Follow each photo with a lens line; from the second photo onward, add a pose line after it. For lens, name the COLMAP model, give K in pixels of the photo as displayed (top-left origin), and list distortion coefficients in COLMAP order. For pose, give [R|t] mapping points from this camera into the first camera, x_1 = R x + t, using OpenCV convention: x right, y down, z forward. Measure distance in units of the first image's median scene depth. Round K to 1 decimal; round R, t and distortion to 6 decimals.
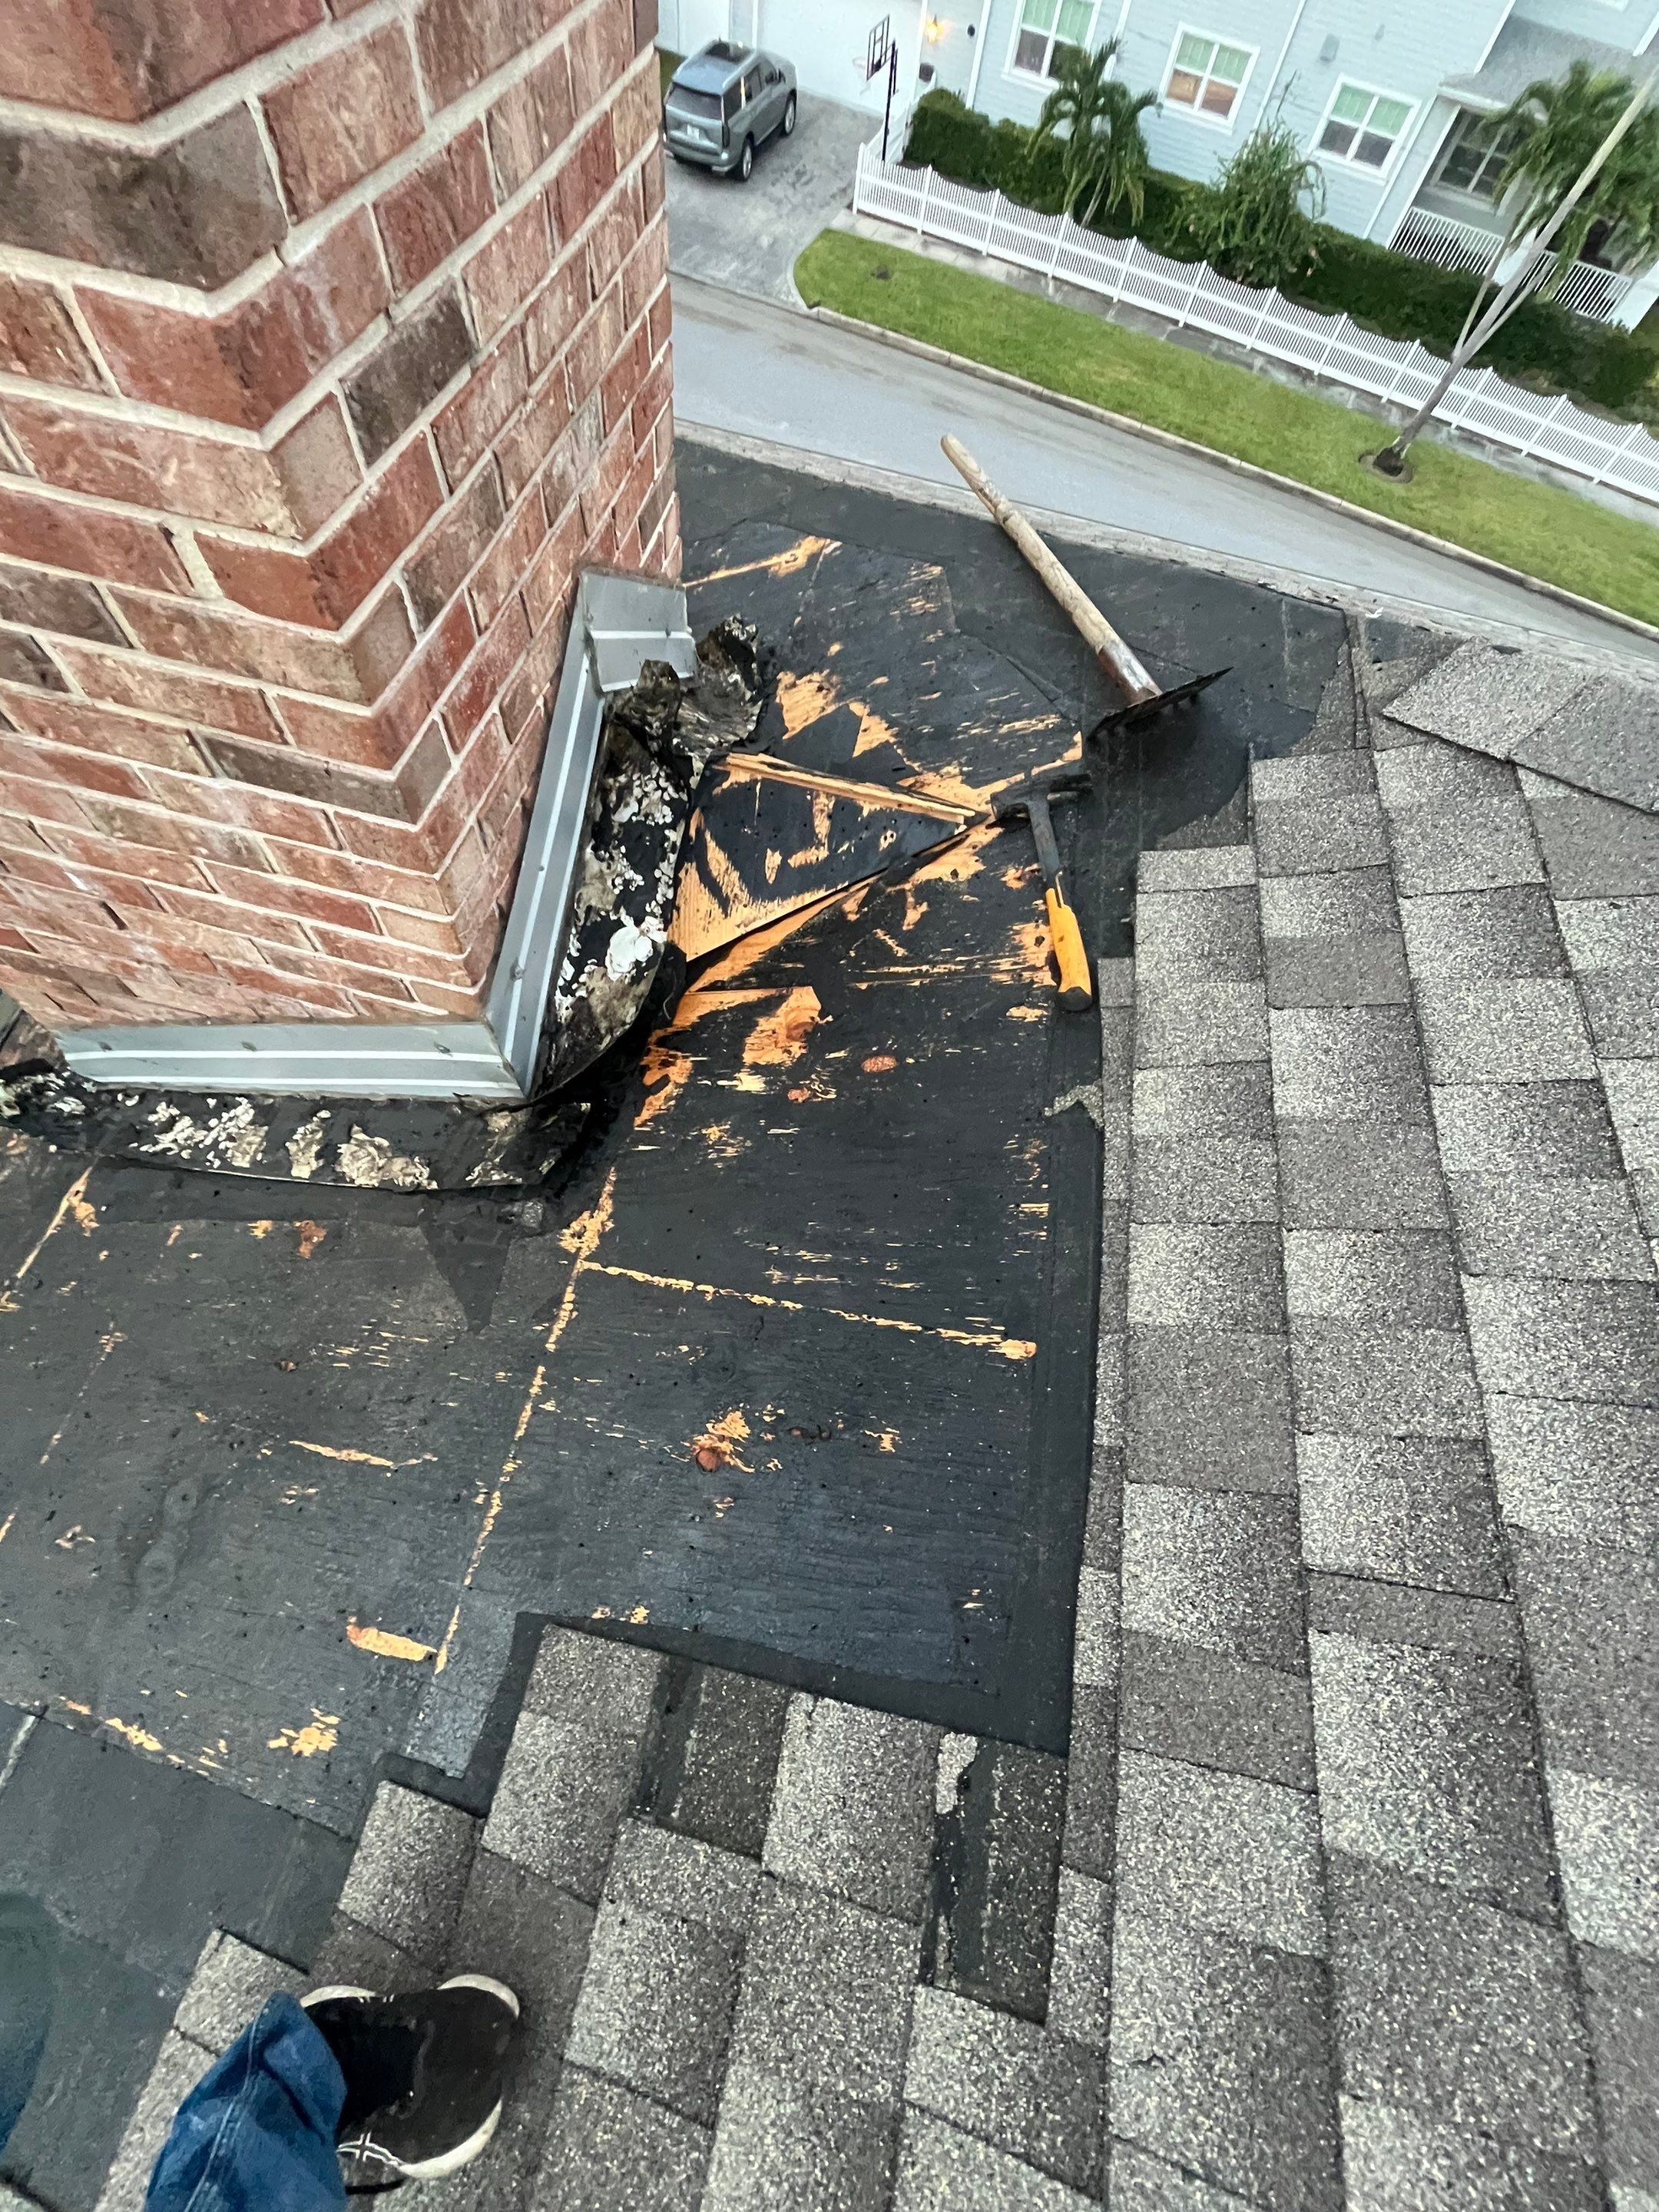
lens RADIAL K [[891.6, 0, 836.2], [0, 891.6, 1105.9], [0, 0, 1]] dist [-0.003612, 0.000240]
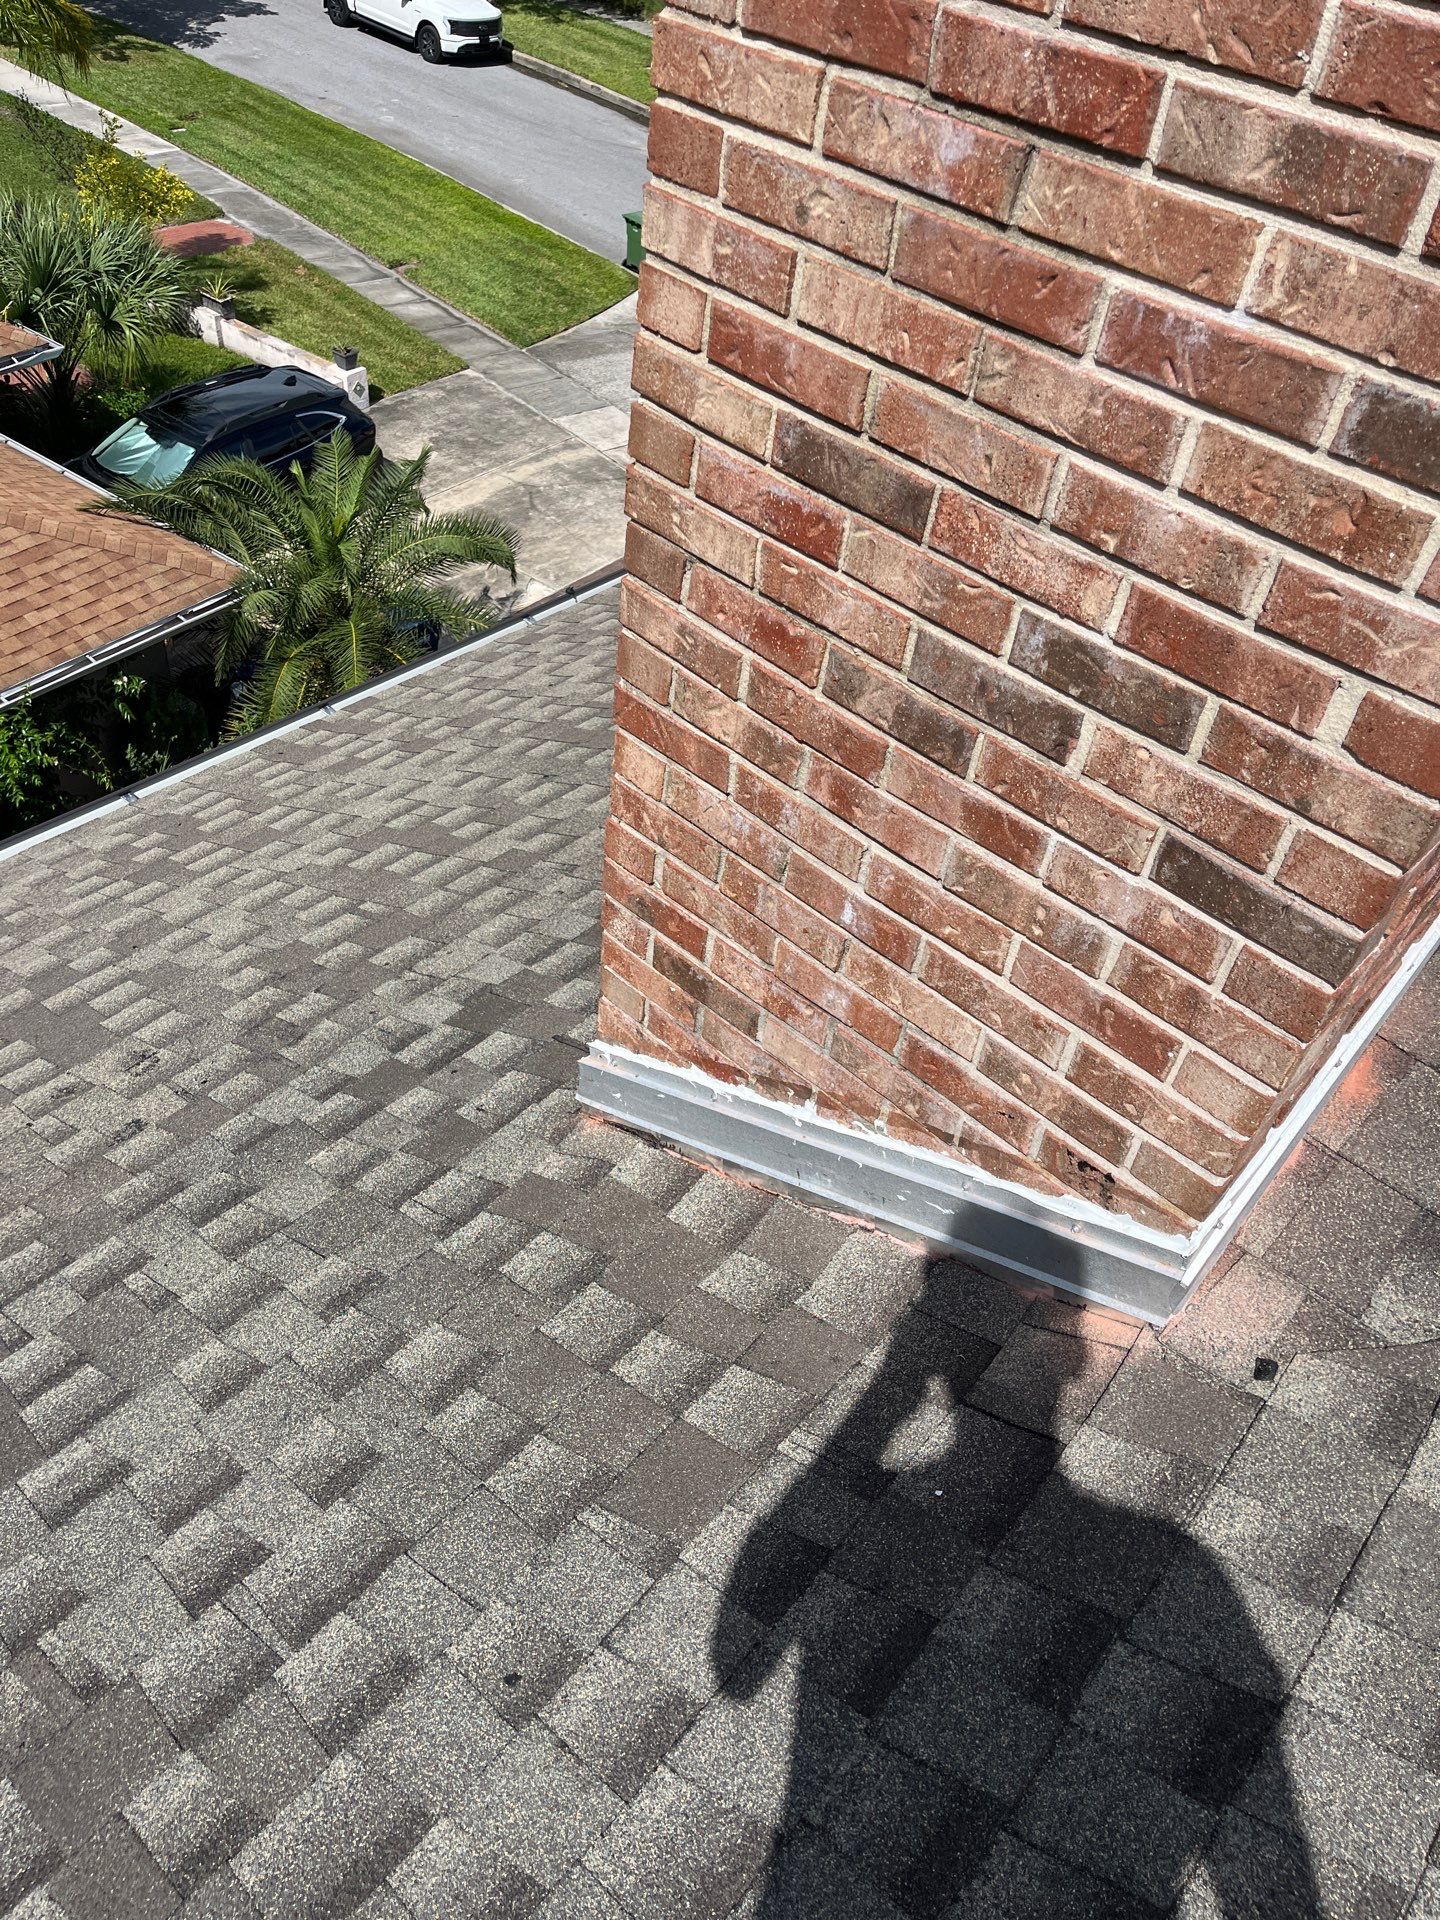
lens RADIAL K [[1453.7, 0, 737.6], [0, 1453.7, 958.4], [0, 0, 1]] dist [0.062983, -0.085359]
pose [[0.865575, 0.325587, -0.380491, -0.290465], [-0.445639, 0.847397, -0.288659, 0.230283], [0.228443, 0.419418, 0.878580, -0.287467]]
